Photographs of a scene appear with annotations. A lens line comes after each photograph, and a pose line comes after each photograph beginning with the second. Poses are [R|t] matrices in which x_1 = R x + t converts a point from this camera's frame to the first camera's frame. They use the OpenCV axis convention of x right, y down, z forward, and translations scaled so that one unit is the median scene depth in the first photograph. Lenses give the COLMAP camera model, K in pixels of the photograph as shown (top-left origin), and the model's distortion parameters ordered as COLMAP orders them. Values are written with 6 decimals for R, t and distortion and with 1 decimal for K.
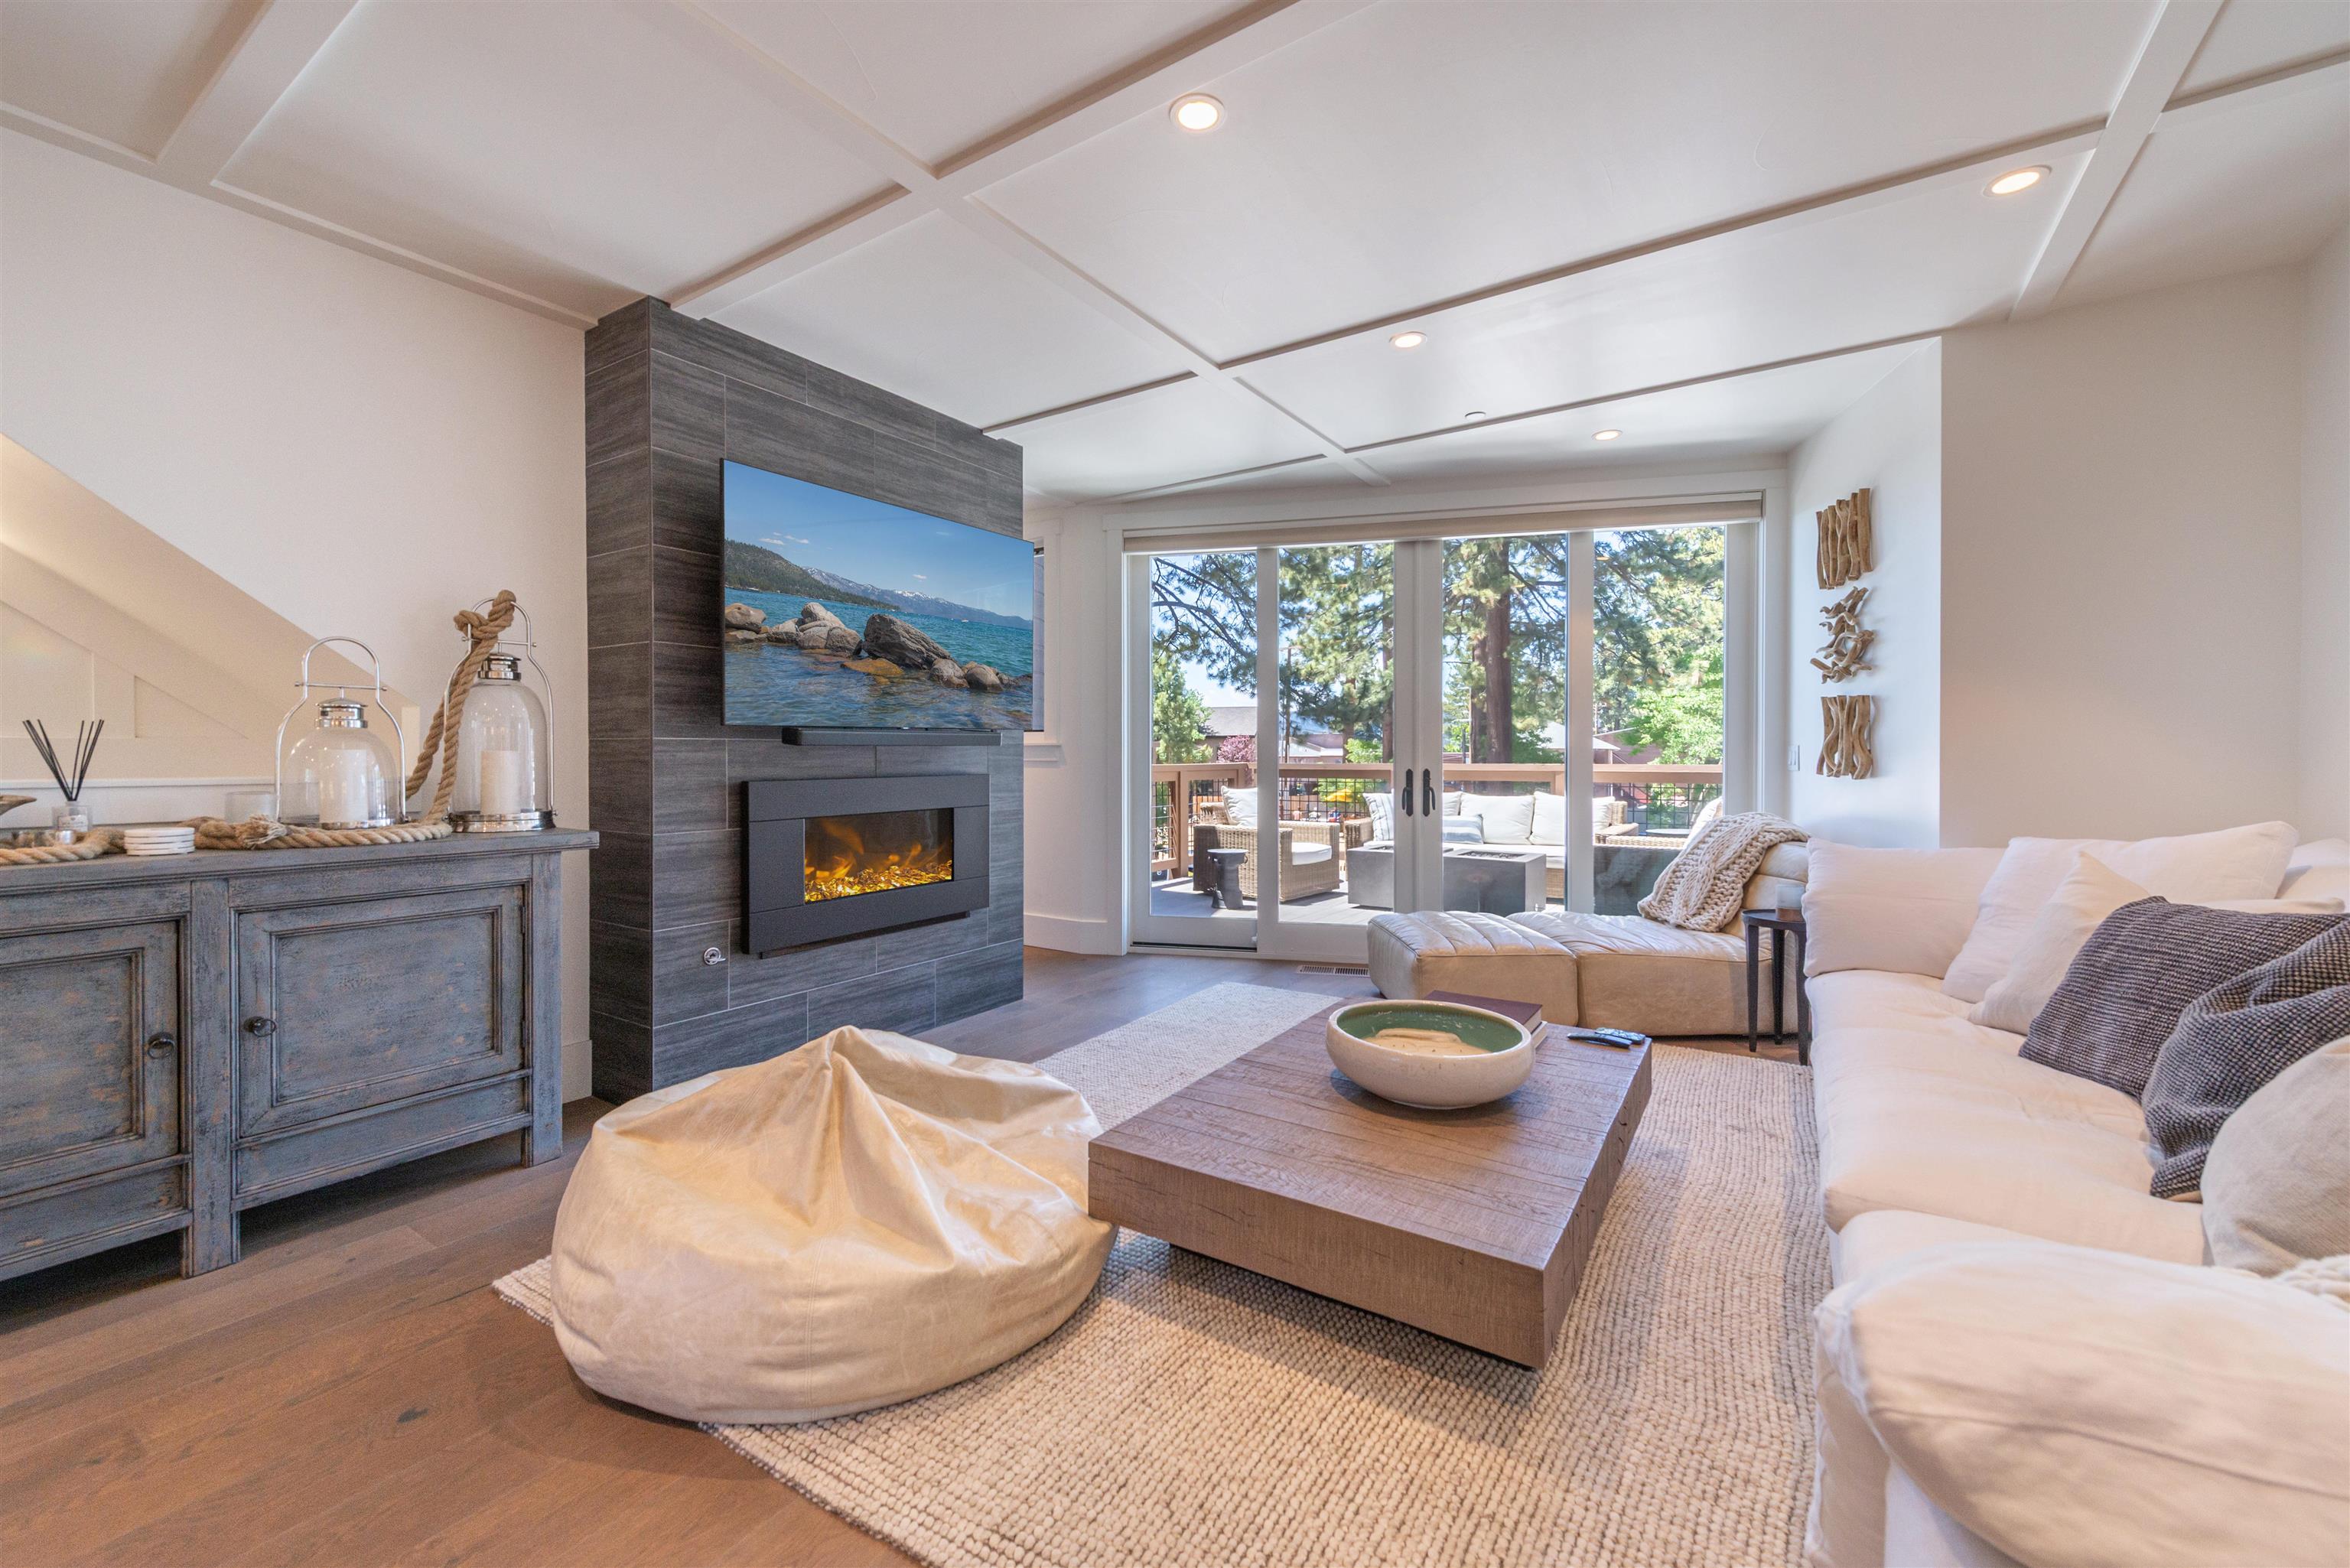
lens RADIAL K [[922.7, 0, 1168.0], [0, 922.7, 756.8], [0, 0, 1]] dist [0.011456, -0.002220]
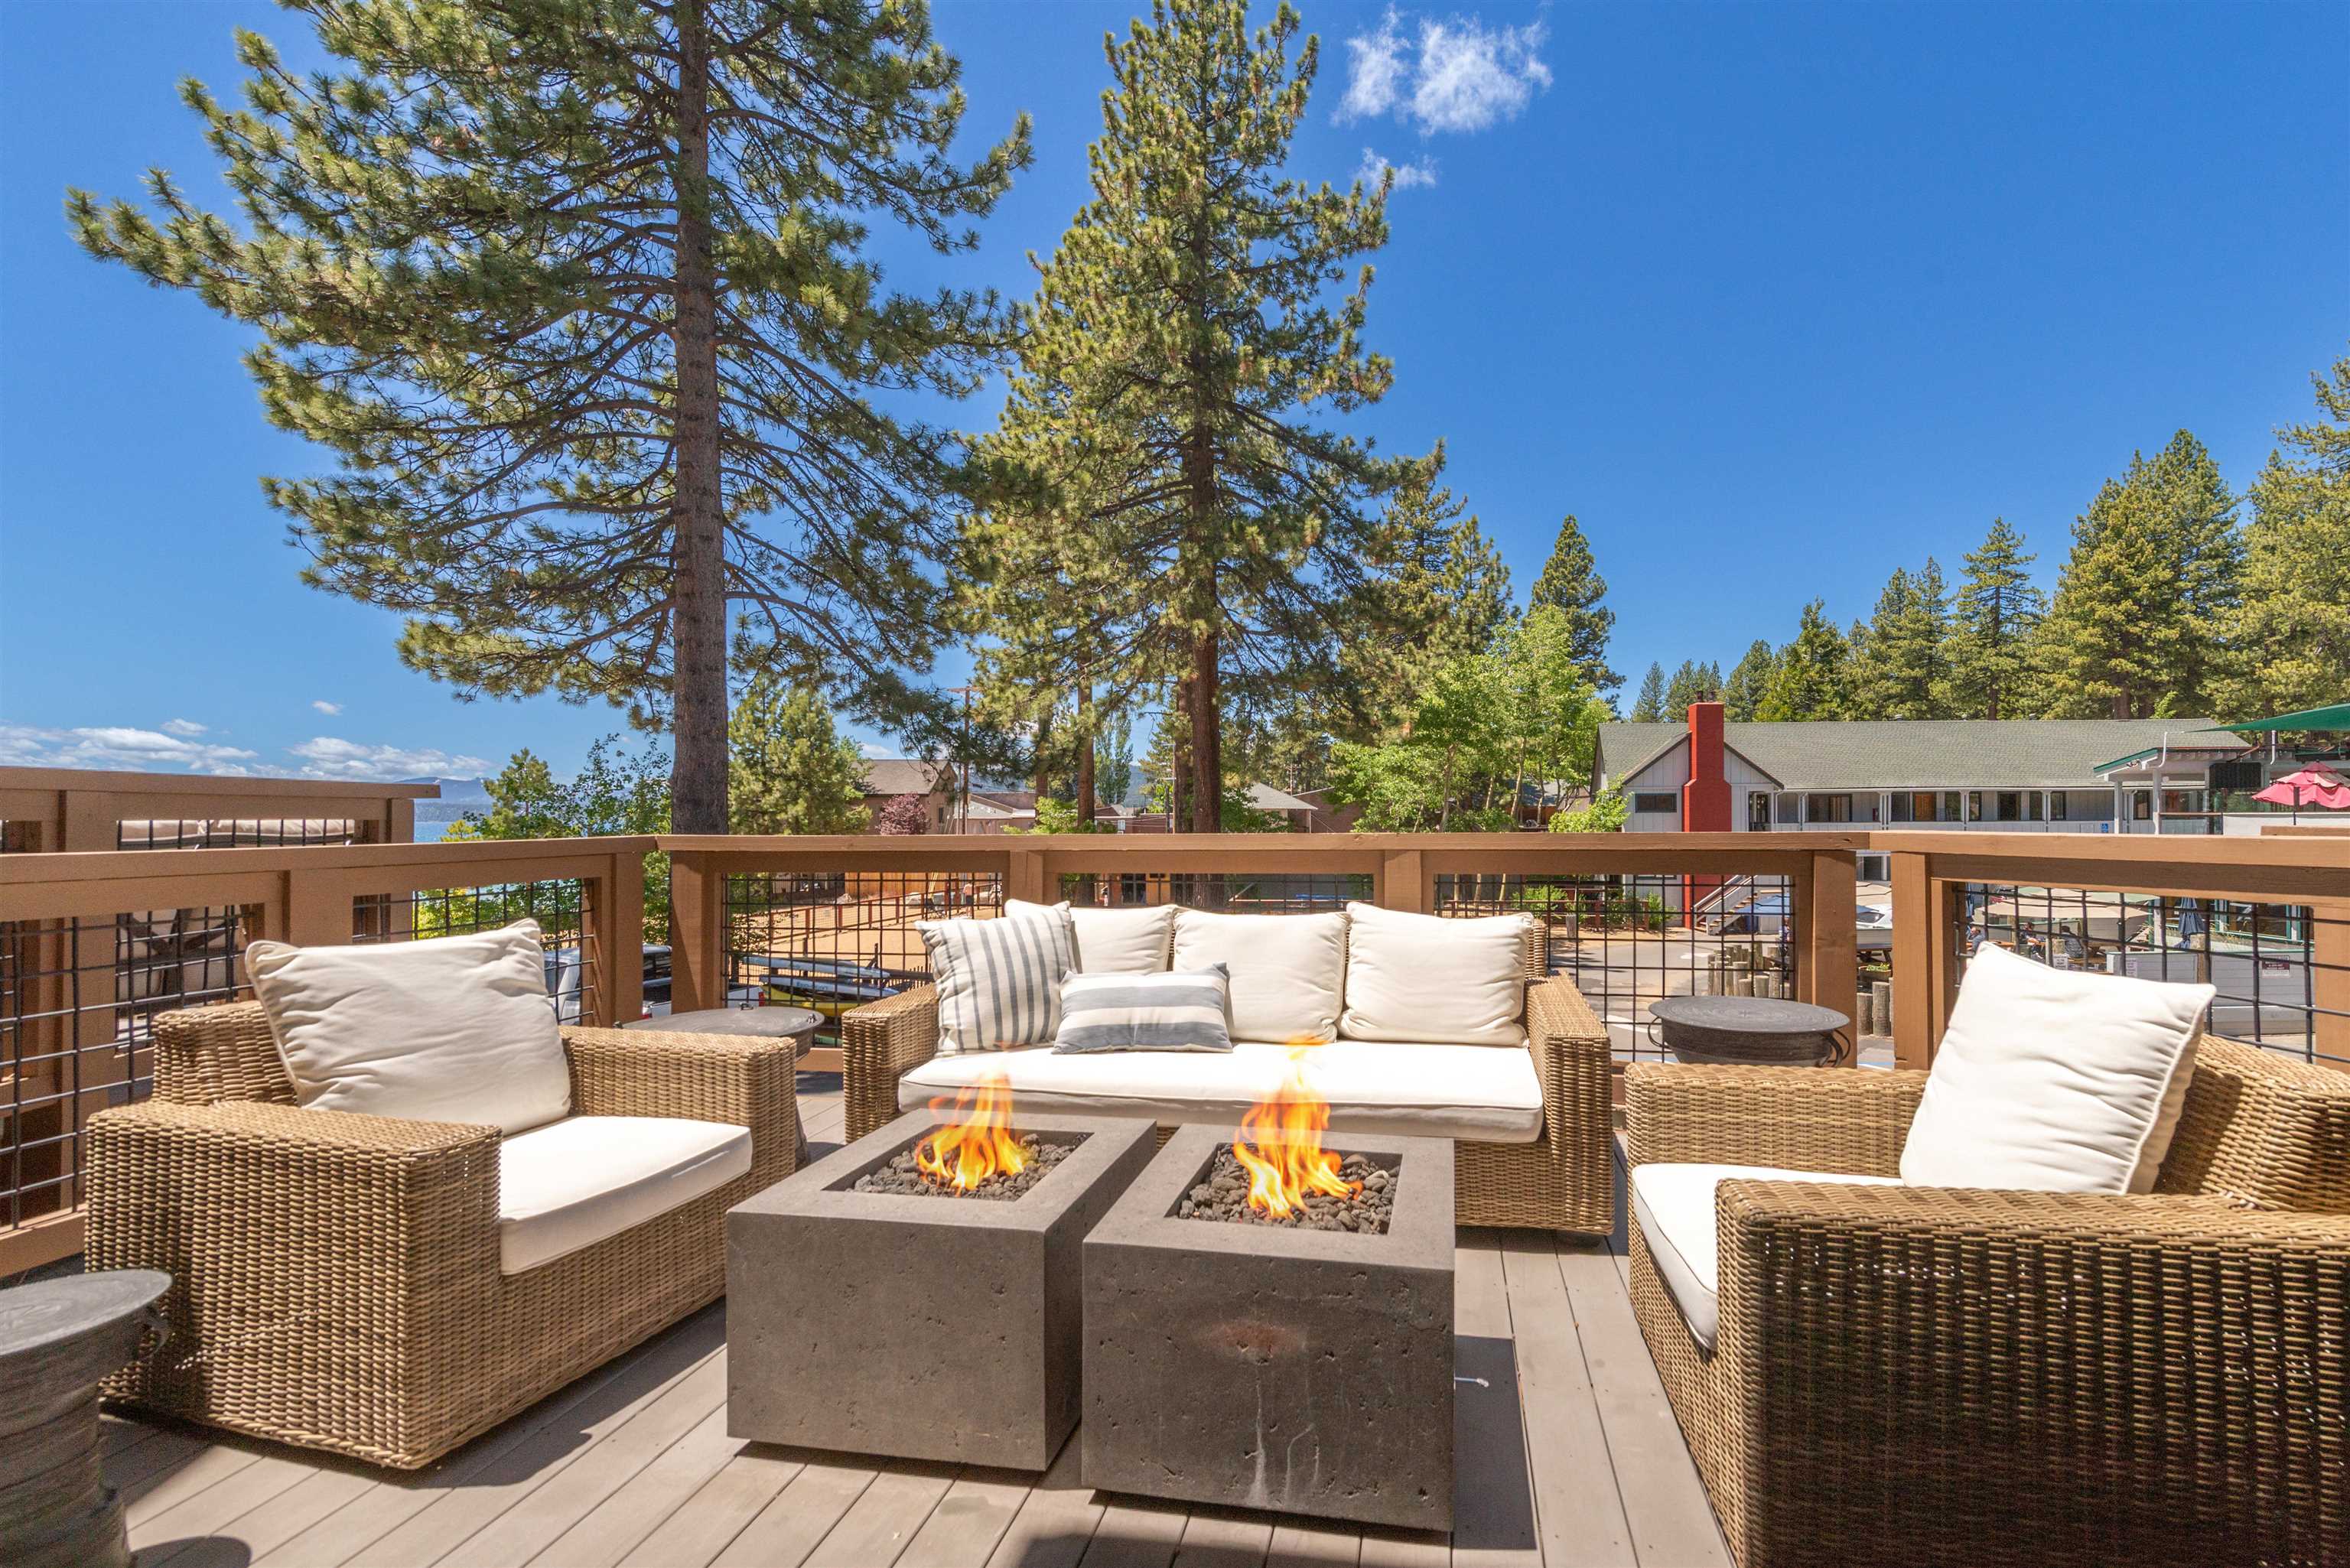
lens RADIAL K [[970.1, 0, 1292.1], [0, 970.1, 811.6], [0, 0, 1]] dist [0.013619, 0.000255]
pose [[0.905736, -0.003209, 0.423829, 0.045284], [0.006158, 0.999965, -0.005588, -0.000051], [-0.423797, 0.007671, 0.905725, 0.145456]]
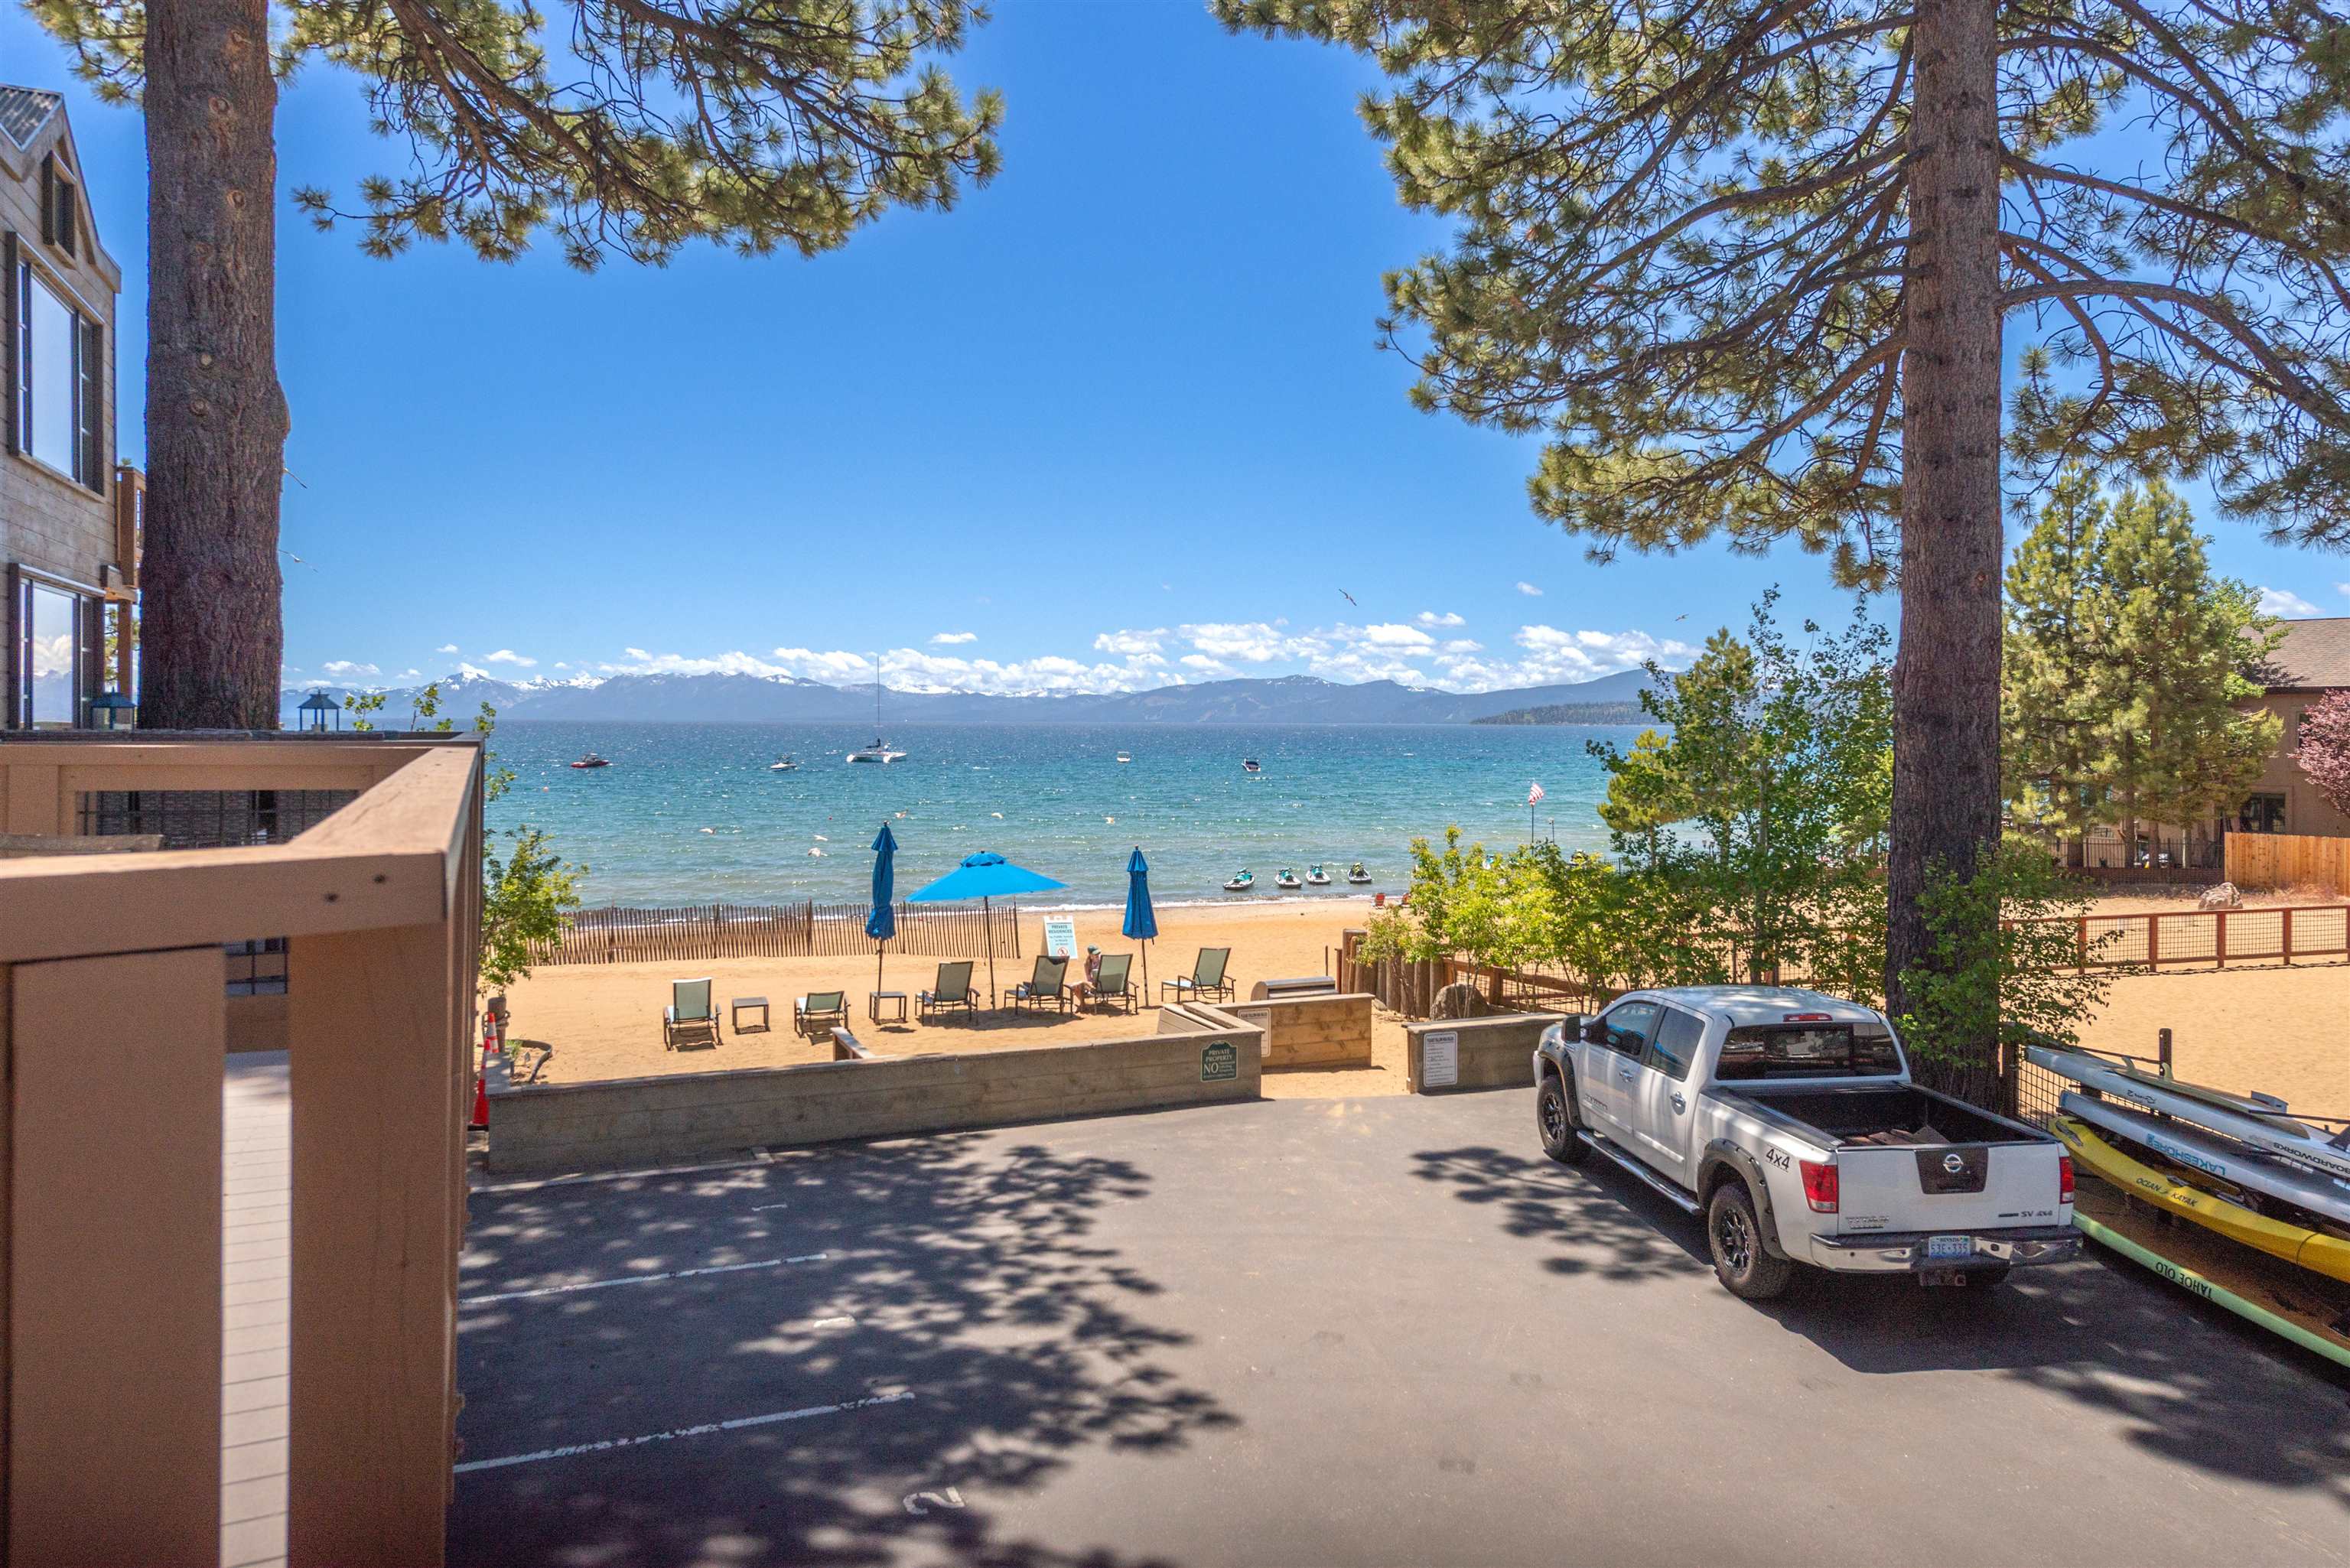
lens RADIAL K [[1557.1, 0, 1162.1], [0, 1557.1, 743.6], [0, 0, 1]] dist [0.008123, 0.004872]
pose [[0.834287, 0.010591, -0.551228, 0.034842], [-0.004457, 0.999912, 0.012466, -0.009013], [0.551312, -0.007944, 0.834261, 0.299292]]
